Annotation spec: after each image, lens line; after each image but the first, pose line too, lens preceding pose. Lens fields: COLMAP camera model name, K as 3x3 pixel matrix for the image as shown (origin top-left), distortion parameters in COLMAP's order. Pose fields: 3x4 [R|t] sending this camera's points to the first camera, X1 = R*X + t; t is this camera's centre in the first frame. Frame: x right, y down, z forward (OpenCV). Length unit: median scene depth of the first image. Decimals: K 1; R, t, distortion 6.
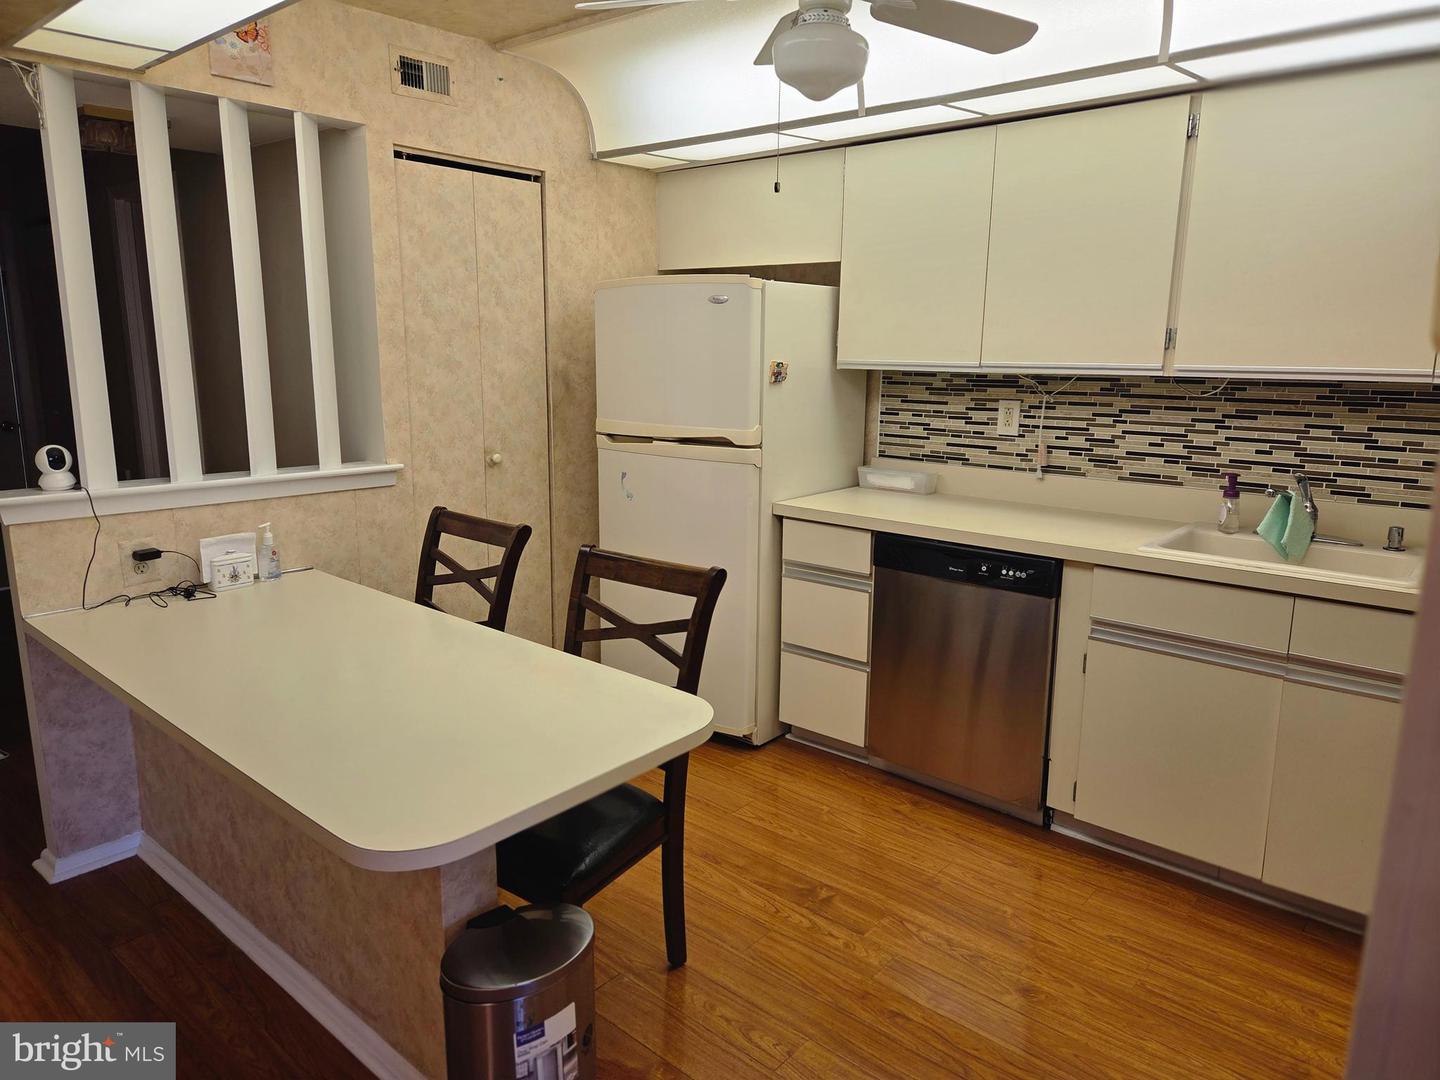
lens RADIAL K [[970.8, 0, 712.6], [0, 970.8, 538.6], [0, 0, 1]] dist [0.046557, -0.028489]
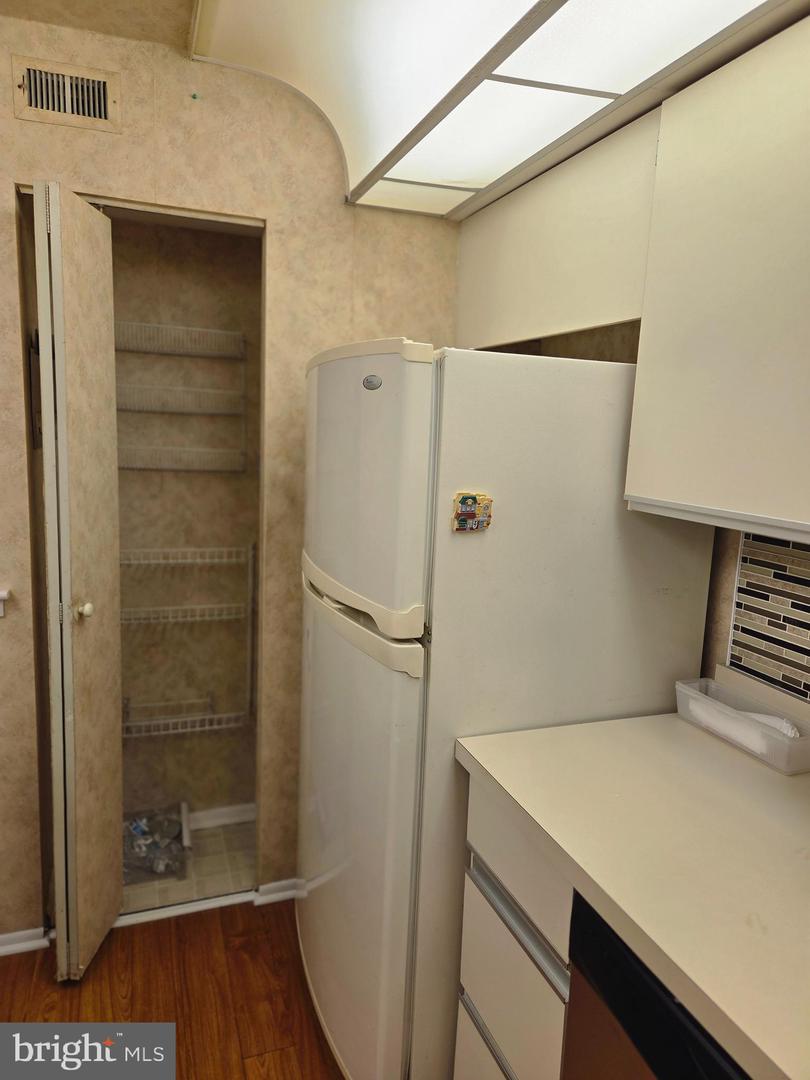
lens RADIAL K [[728.1, 0, 409.9], [0, 728.1, 542.1], [0, 0, 1]] dist [0.046557, -0.028489]
pose [[0.872733, 0.101068, -0.477621, 0.225834], [-0.127835, 0.991510, -0.023776, -0.133272], [0.471163, 0.081806, 0.878244, 0.589254]]
